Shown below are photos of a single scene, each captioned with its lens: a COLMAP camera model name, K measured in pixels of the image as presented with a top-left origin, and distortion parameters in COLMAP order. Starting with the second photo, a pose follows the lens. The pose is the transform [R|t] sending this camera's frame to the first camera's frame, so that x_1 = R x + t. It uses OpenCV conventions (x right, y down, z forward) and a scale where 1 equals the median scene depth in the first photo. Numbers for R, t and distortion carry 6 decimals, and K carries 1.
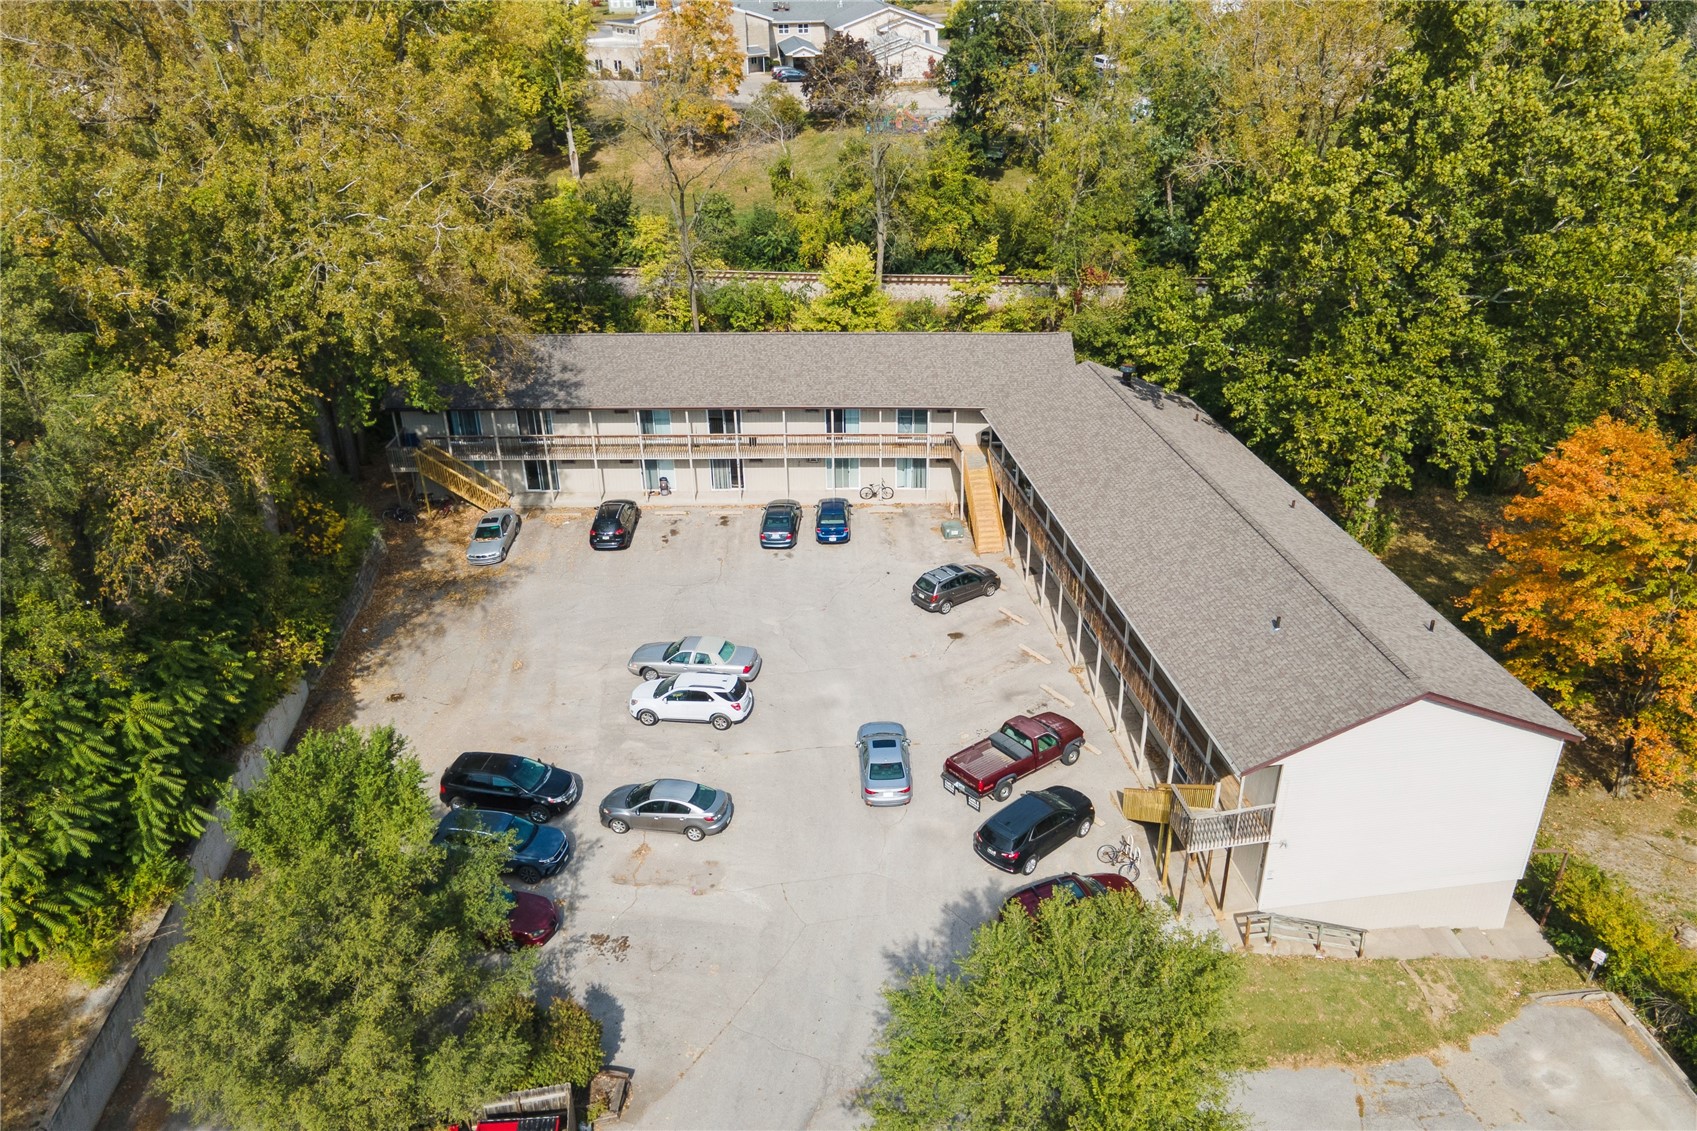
lens RADIAL K [[1282.0, 0, 838.1], [0, 1282.0, 571.5], [0, 0, 1]] dist [0.002574, 0.069028]
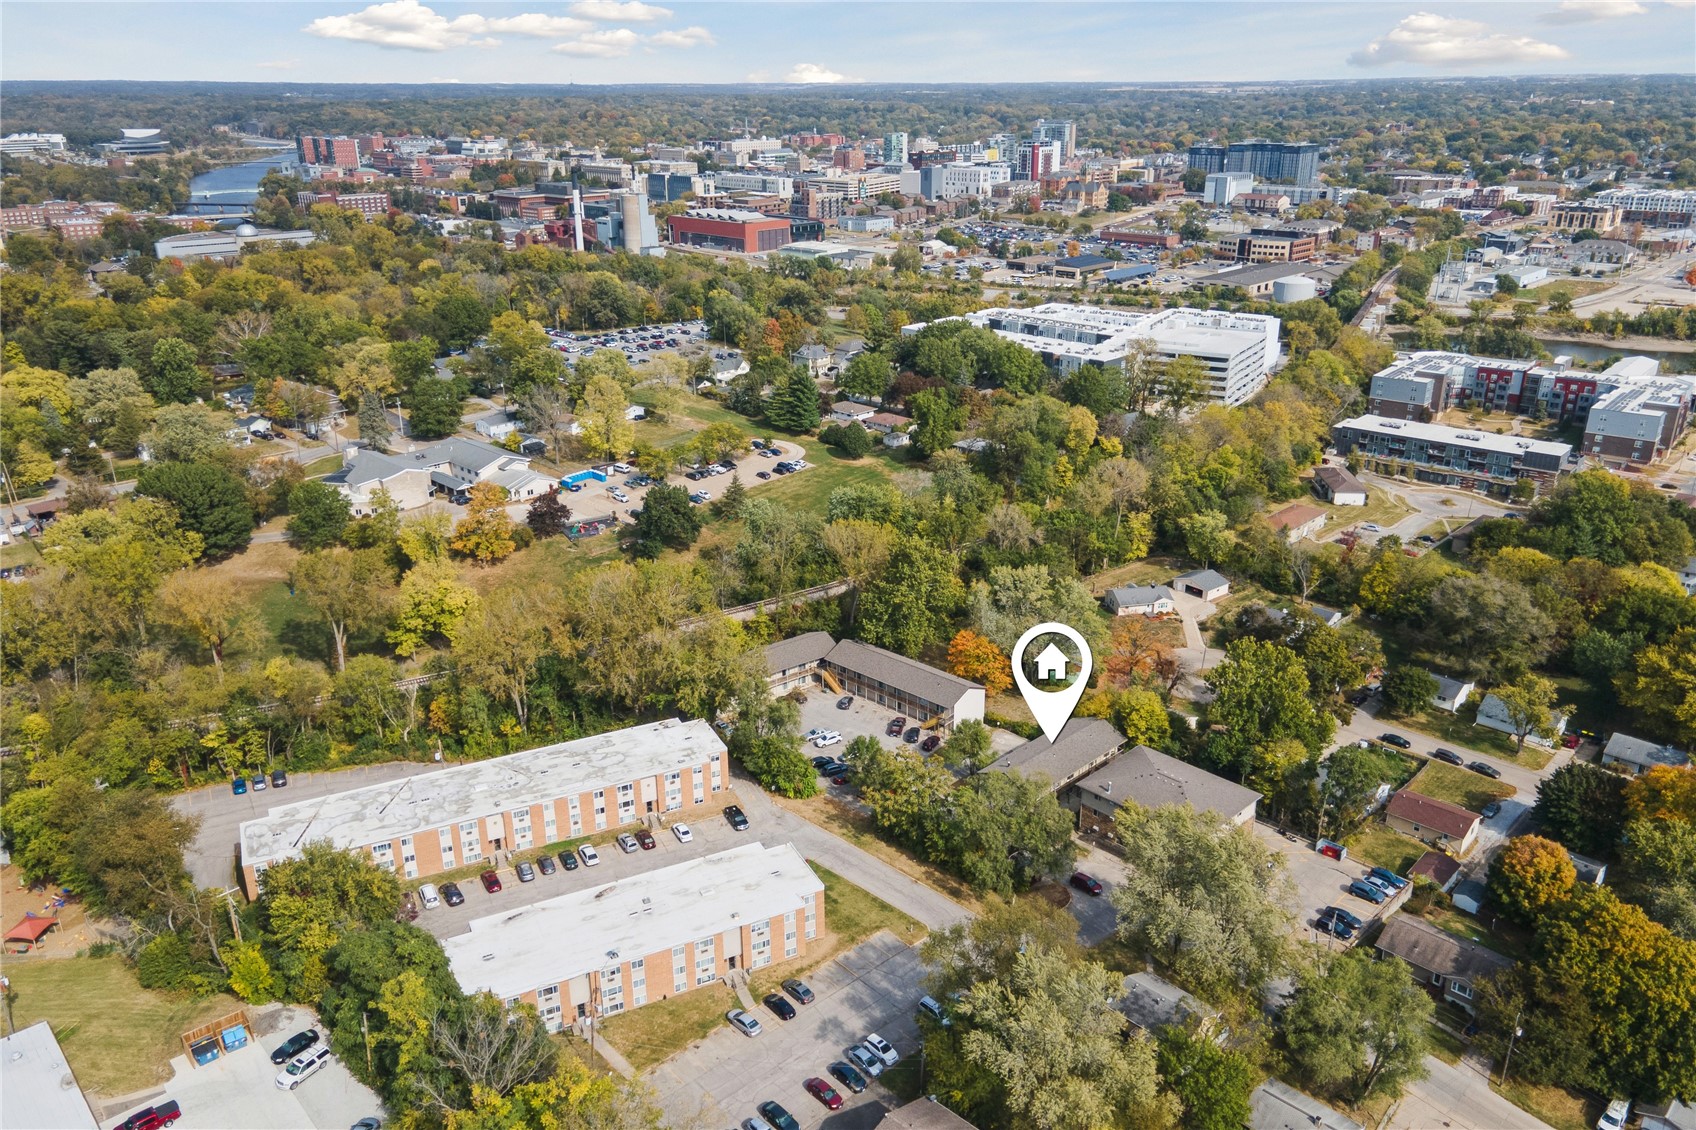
lens RADIAL K [[1281.2, 0, 837.6], [0, 1281.2, 571.0], [0, 0, 1]] dist [0.002574, 0.069028]
pose [[0.785051, -0.220687, 0.578785, -2.256414], [0.286416, 0.957823, -0.023277, -0.309872], [-0.549237, 0.184047, 0.815148, -2.445709]]
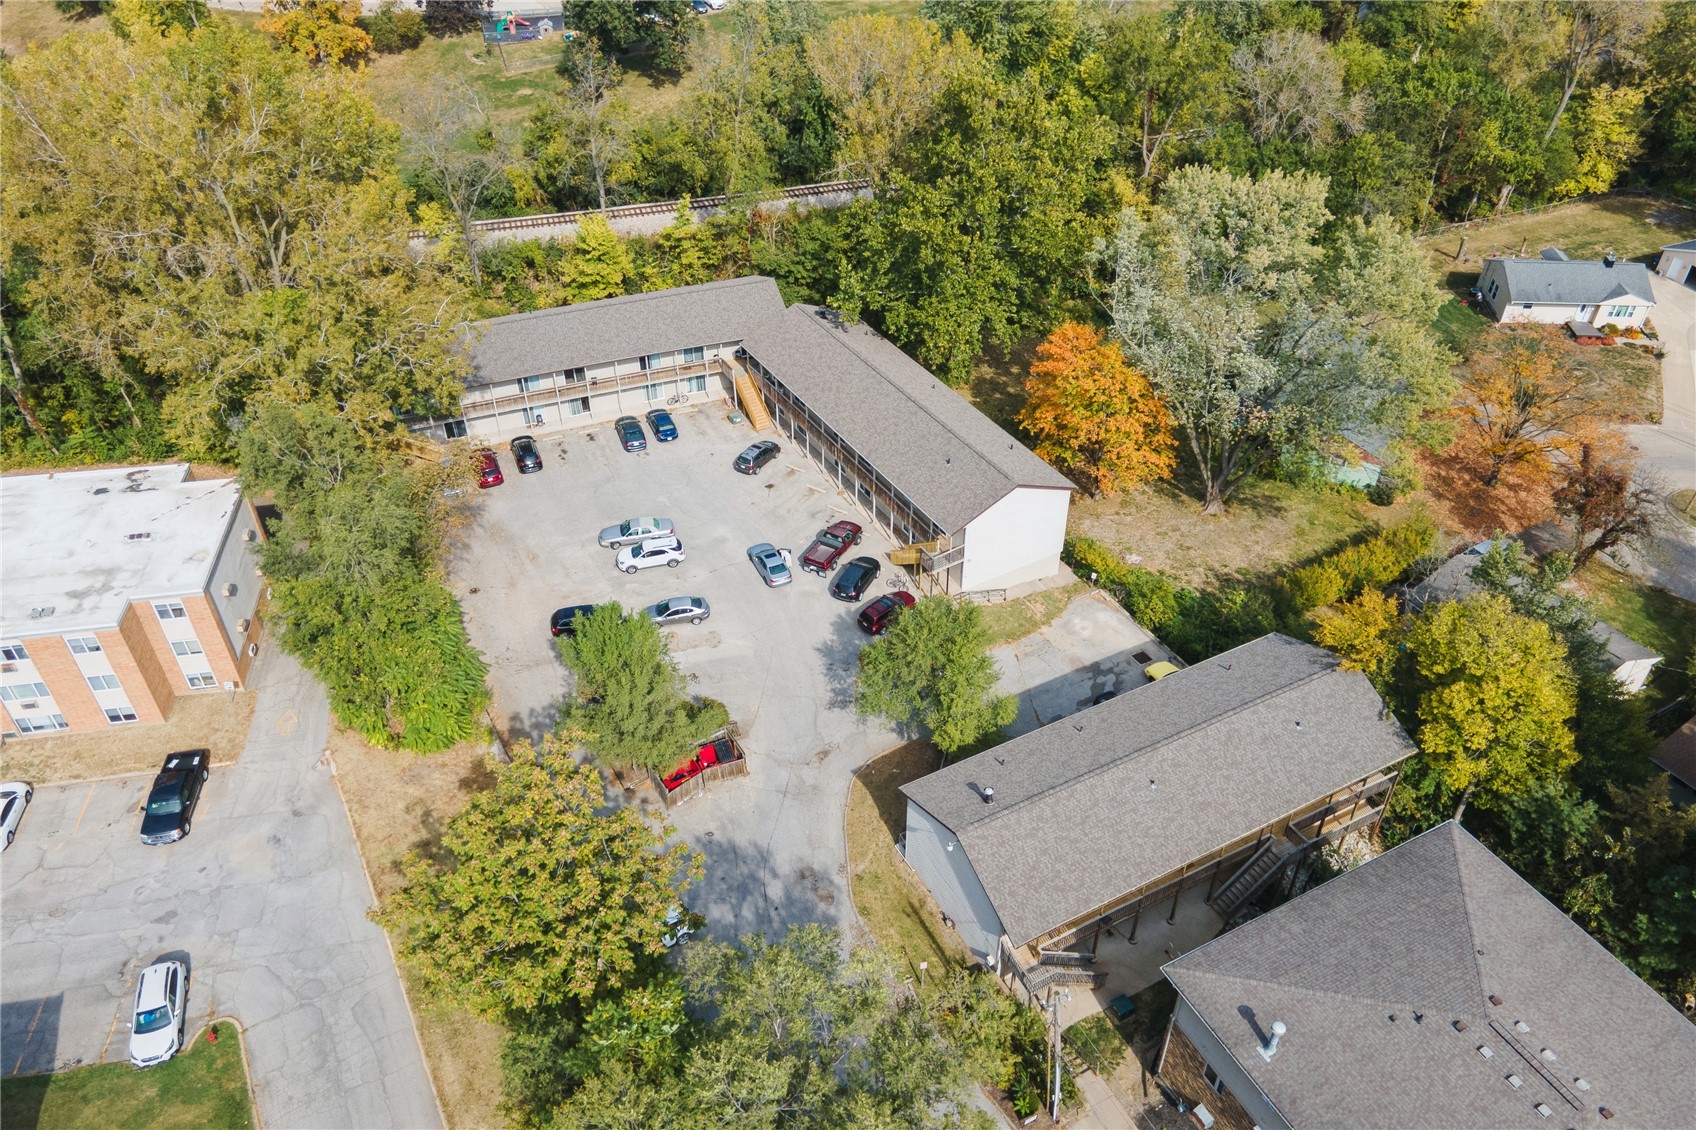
lens RADIAL K [[1281.2, 0, 837.6], [0, 1281.2, 571.0], [0, 0, 1]] dist [0.002574, 0.069028]
pose [[0.926894, -0.226033, 0.299628, -0.373553], [0.165671, 0.962734, 0.213768, -0.197910], [-0.336781, -0.148501, 0.929799, -0.694387]]
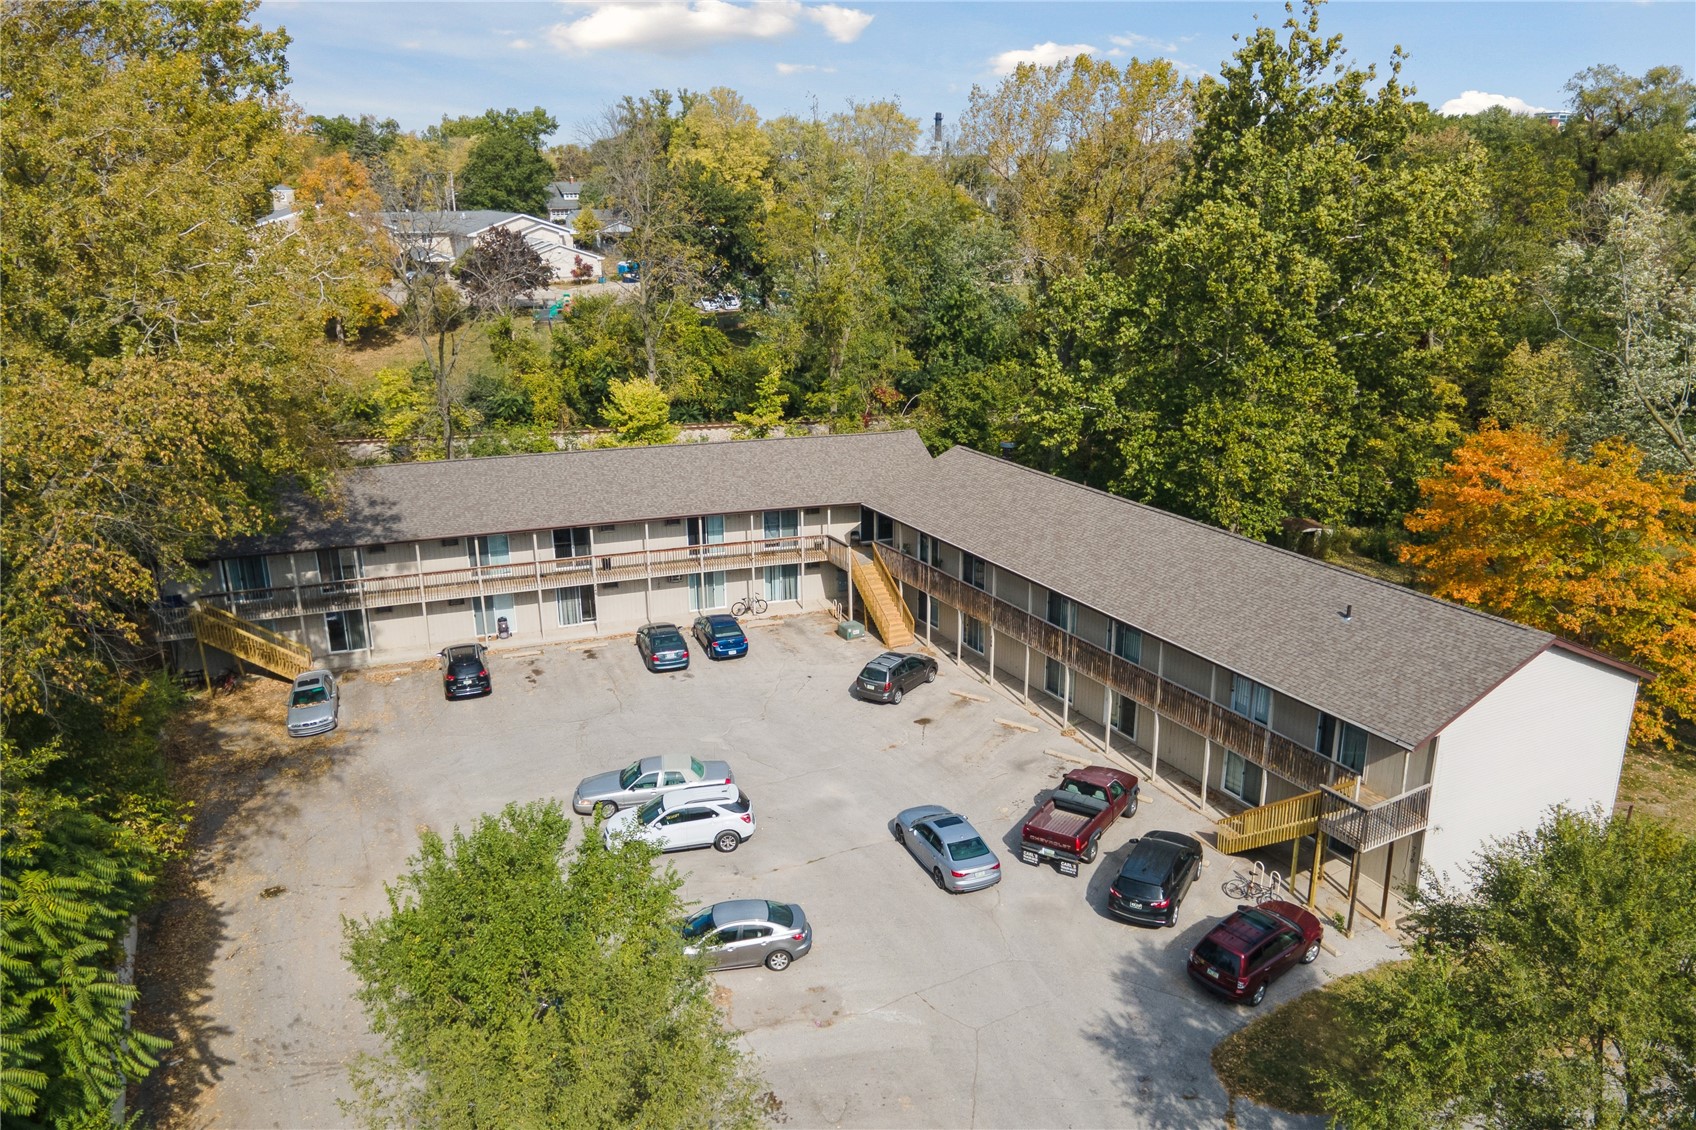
lens RADIAL K [[1269.8, 0, 848.0], [0, 1269.8, 565.0], [0, 0, 1]] dist [-0.000621, 0.066185]
pose [[0.940741, -0.091646, 0.326507, -0.235927], [0.148843, 0.976684, -0.154707, 0.071412], [-0.304716, 0.194137, 0.932448, 0.156224]]
